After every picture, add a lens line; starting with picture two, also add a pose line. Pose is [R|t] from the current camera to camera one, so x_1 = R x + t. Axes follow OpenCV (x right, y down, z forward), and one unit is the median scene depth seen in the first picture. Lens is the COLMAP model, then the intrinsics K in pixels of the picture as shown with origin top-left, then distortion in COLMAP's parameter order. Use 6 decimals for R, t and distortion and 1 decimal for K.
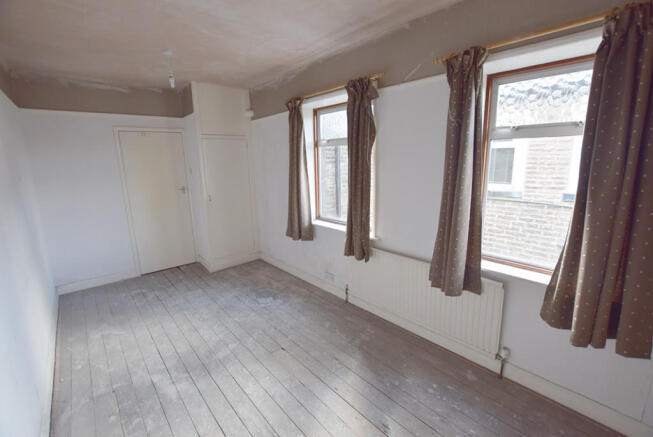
lens RADIAL K [[288.3, 0, 327.7], [0, 288.3, 217.1], [0, 0, 1]] dist [-0.029355, -0.001015]
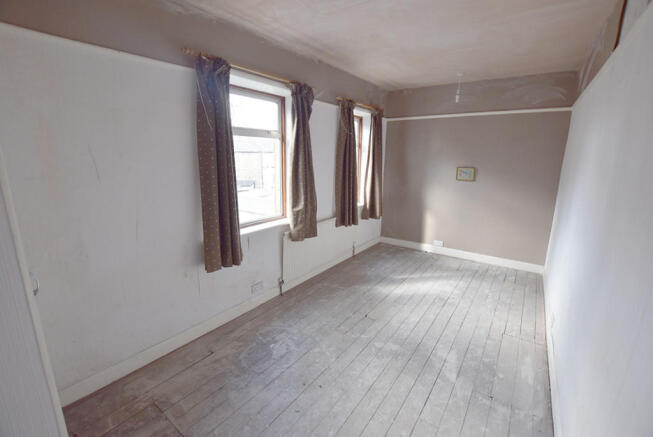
lens RADIAL K [[288.3, 0, 326.8], [0, 288.3, 218.0], [0, 0, 1]] dist [-0.029355, -0.001015]
pose [[-0.219637, -0.194086, 0.956081, -1.110557], [0.180796, 0.954938, 0.235387, -0.215253], [-0.958683, 0.224555, -0.174650, 1.210201]]
